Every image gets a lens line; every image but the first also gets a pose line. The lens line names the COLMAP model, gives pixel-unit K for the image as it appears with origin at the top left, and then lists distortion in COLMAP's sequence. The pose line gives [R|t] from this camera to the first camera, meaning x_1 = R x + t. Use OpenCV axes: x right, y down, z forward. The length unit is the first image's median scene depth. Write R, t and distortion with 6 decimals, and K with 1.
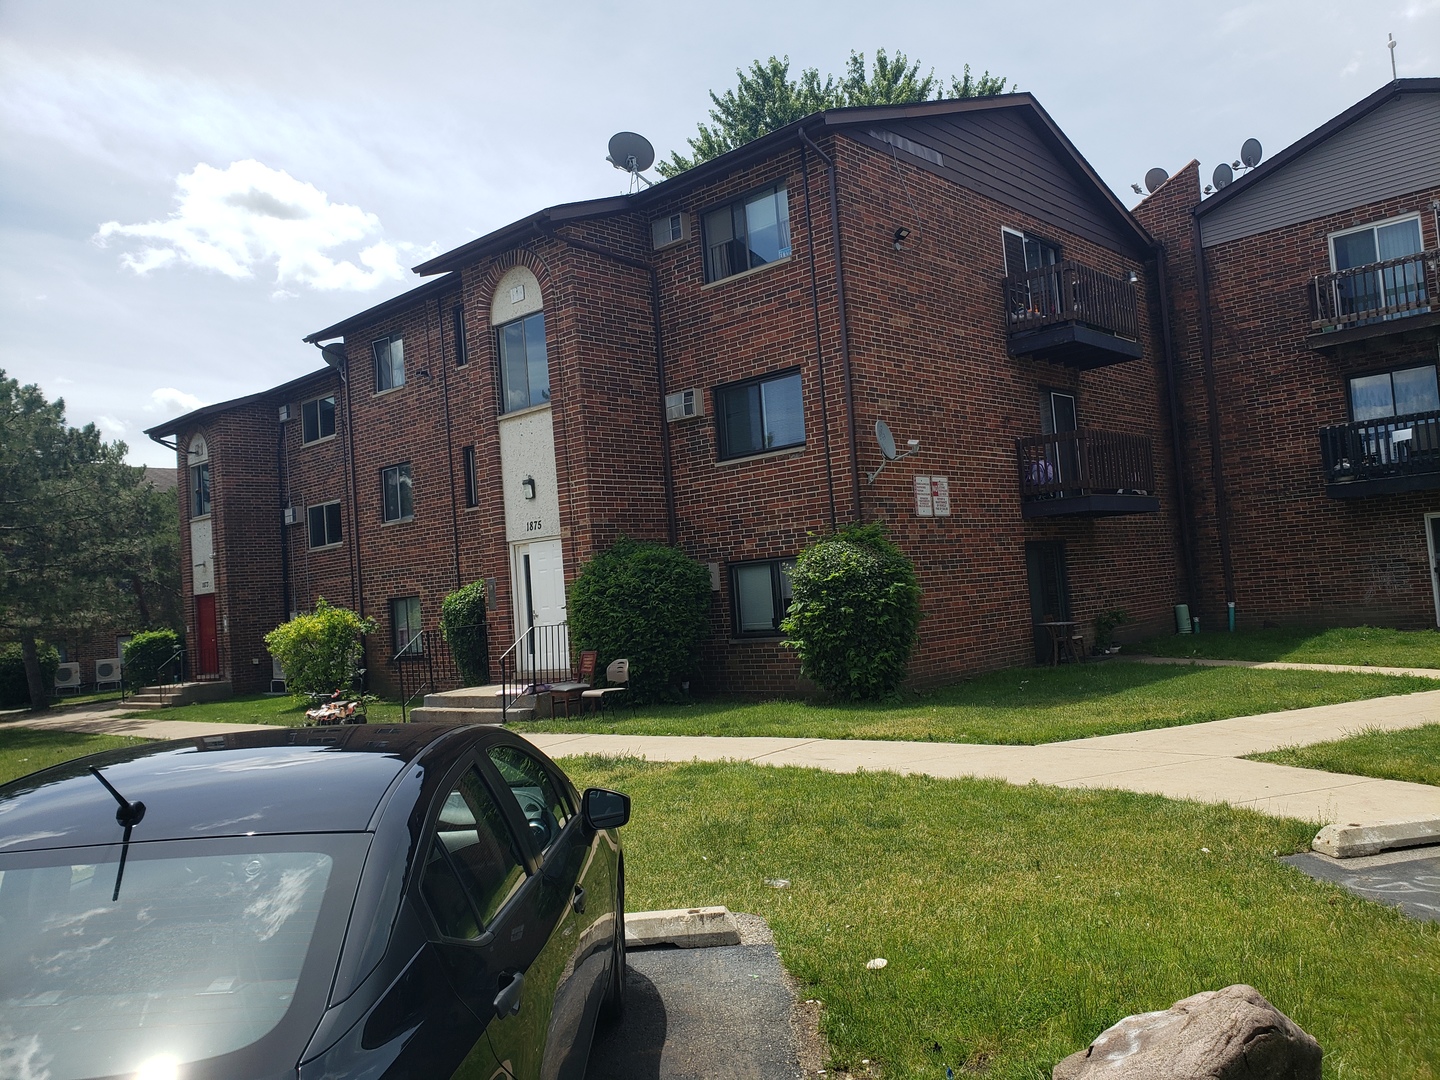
lens RADIAL K [[1150.7, 0, 720.0], [0, 1150.7, 540.0], [0, 0, 1]] dist [0.062437, -0.104581]
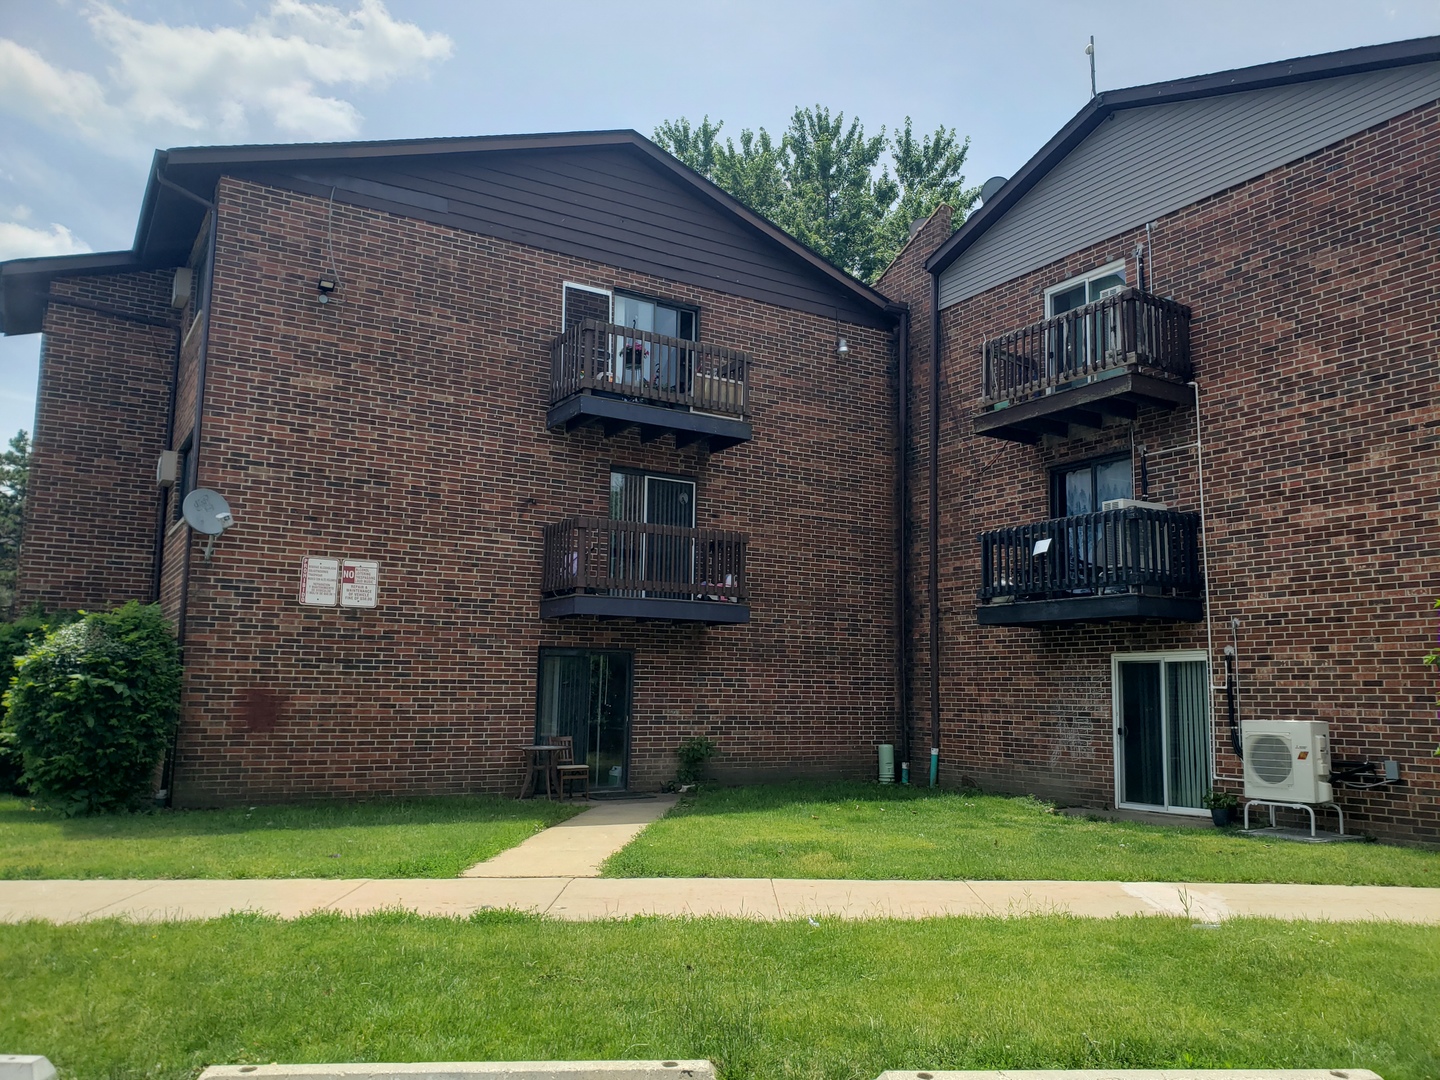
lens RADIAL K [[1150.7, 0, 720.0], [0, 1150.7, 540.0], [0, 0, 1]] dist [0.062437, -0.104581]
pose [[0.952866, 0.052491, -0.298818, 0.606120], [-0.074884, 0.995138, -0.063979, -0.030477], [0.294006, 0.083340, 0.952163, 0.218859]]
